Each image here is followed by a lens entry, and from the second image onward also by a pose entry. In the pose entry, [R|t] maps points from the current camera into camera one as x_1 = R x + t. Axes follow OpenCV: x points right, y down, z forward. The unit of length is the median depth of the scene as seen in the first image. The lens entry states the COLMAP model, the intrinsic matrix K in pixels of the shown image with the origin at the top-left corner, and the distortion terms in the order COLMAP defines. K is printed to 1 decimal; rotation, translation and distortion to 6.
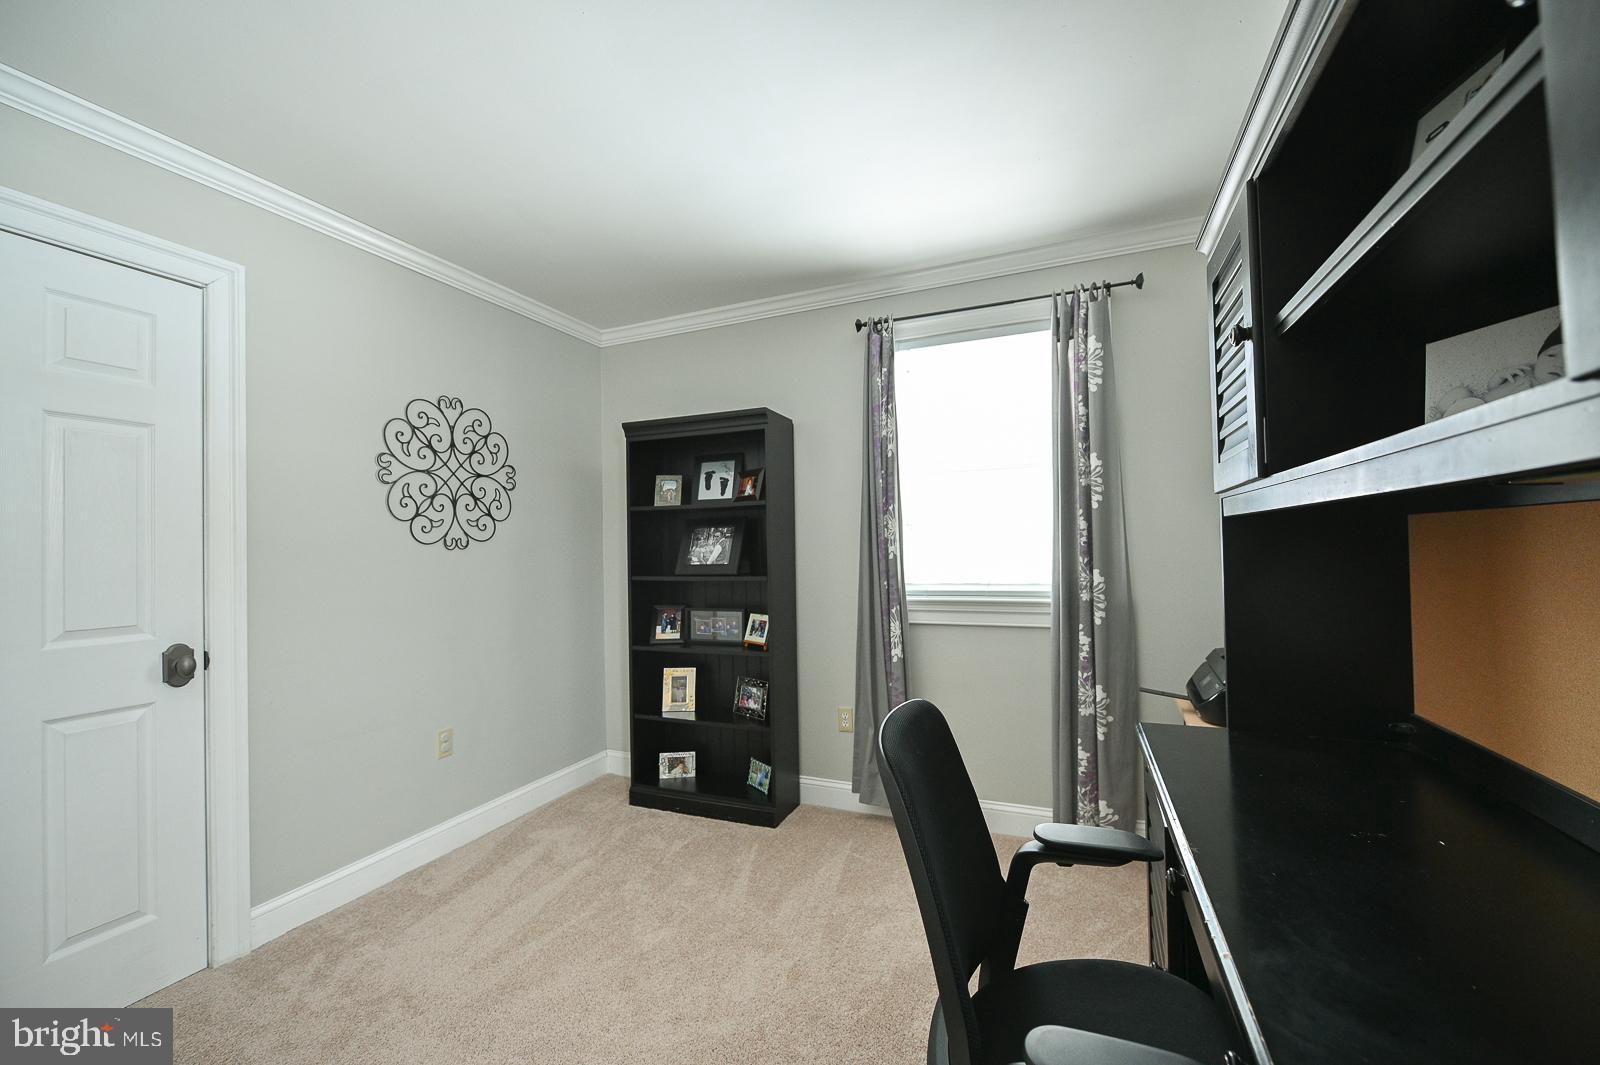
lens RADIAL K [[639.7, 0, 804.3], [0, 639.7, 530.9], [0, 0, 1]] dist [0.001837, 0.000055]
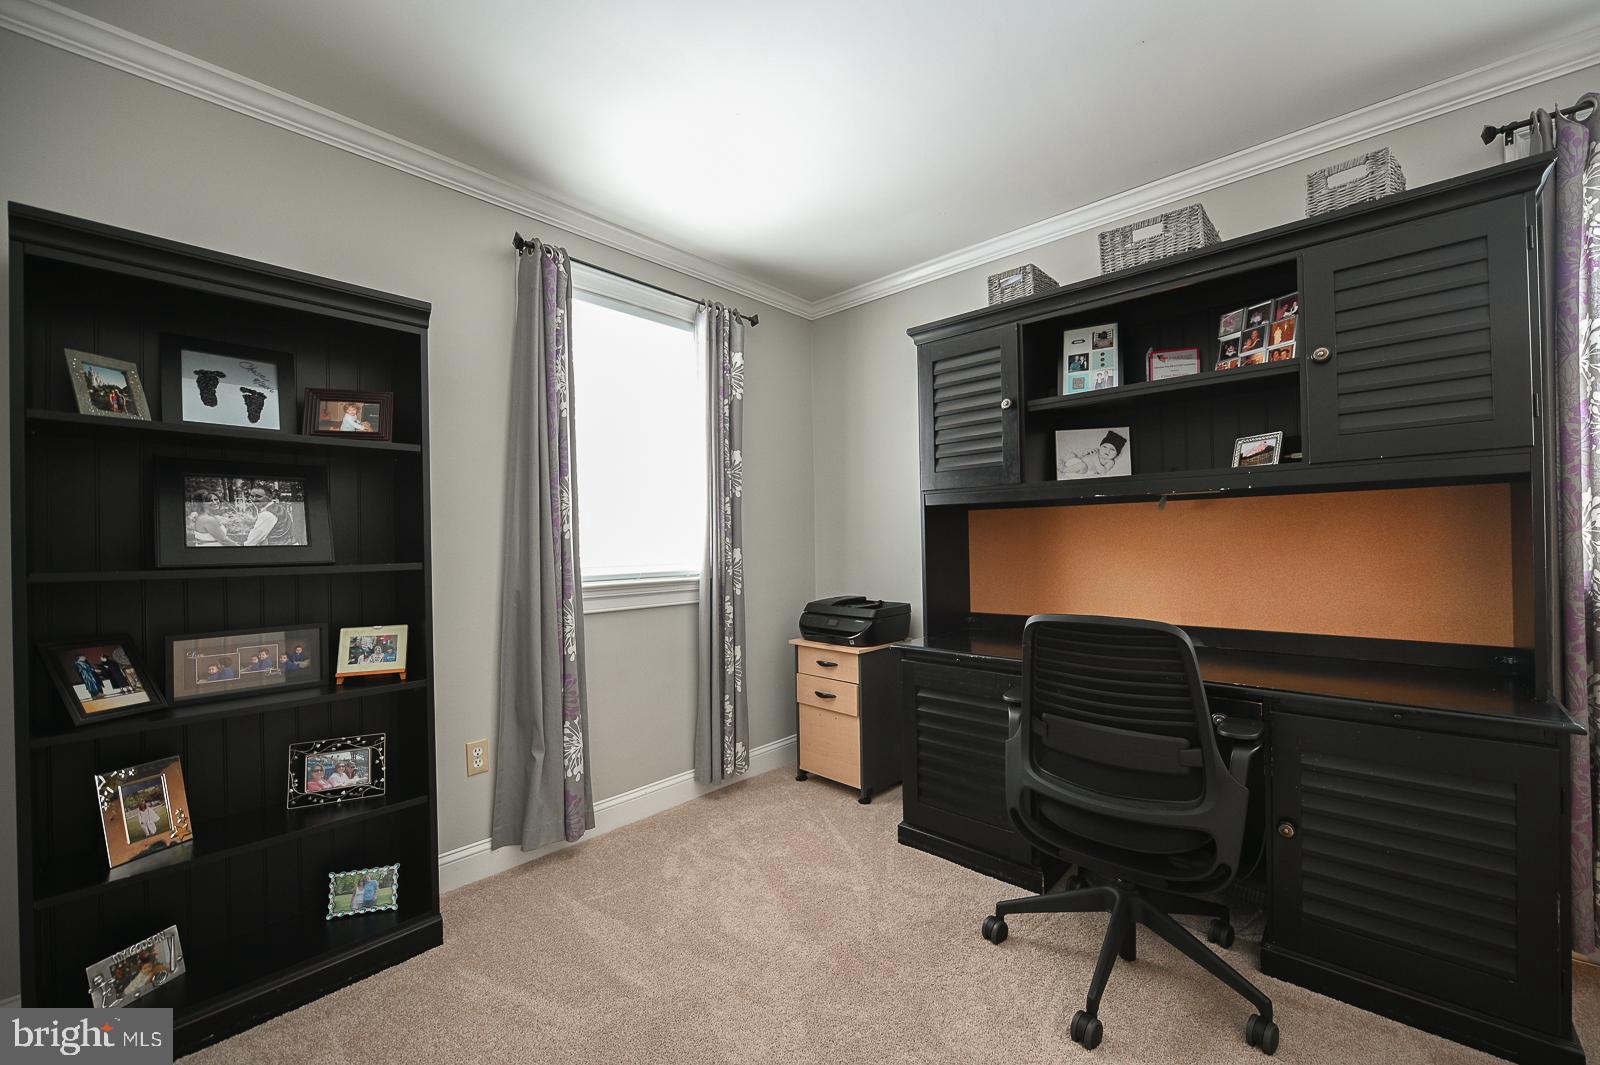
lens RADIAL K [[639.7, 0, 800.4], [0, 639.7, 538.2], [0, 0, 1]] dist [0.001837, 0.000055]
pose [[0.341385, 0.024578, 0.939602, -0.497850], [-0.009815, 0.999697, -0.022584, 0.053443], [-0.939872, -0.001512, 0.341523, 0.388448]]
